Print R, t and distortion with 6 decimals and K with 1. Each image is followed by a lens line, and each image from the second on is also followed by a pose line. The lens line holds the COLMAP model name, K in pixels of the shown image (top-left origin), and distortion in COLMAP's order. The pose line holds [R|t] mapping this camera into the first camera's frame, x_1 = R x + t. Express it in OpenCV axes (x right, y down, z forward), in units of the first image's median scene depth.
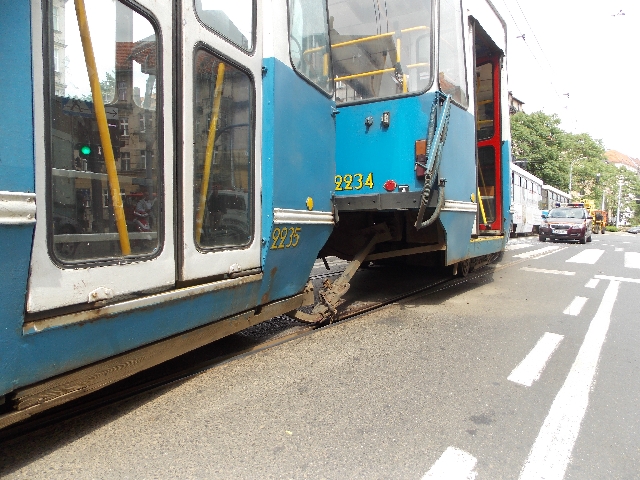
lens RADIAL K [[418.1, 0, 321.2], [0, 418.1, 235.3], [0, 0, 1]] dist [0.002245, -0.004100]
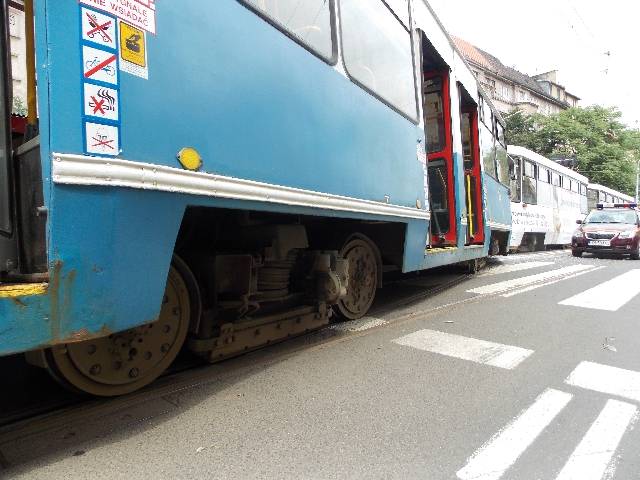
lens RADIAL K [[418.1, 0, 321.2], [0, 418.1, 235.3], [0, 0, 1]] dist [0.002245, -0.004100]
pose [[0.992552, -0.008700, -0.121509, 0.139400], [0.005276, 0.999581, -0.028472, -0.002877], [0.121705, 0.027619, 0.992182, 0.177381]]
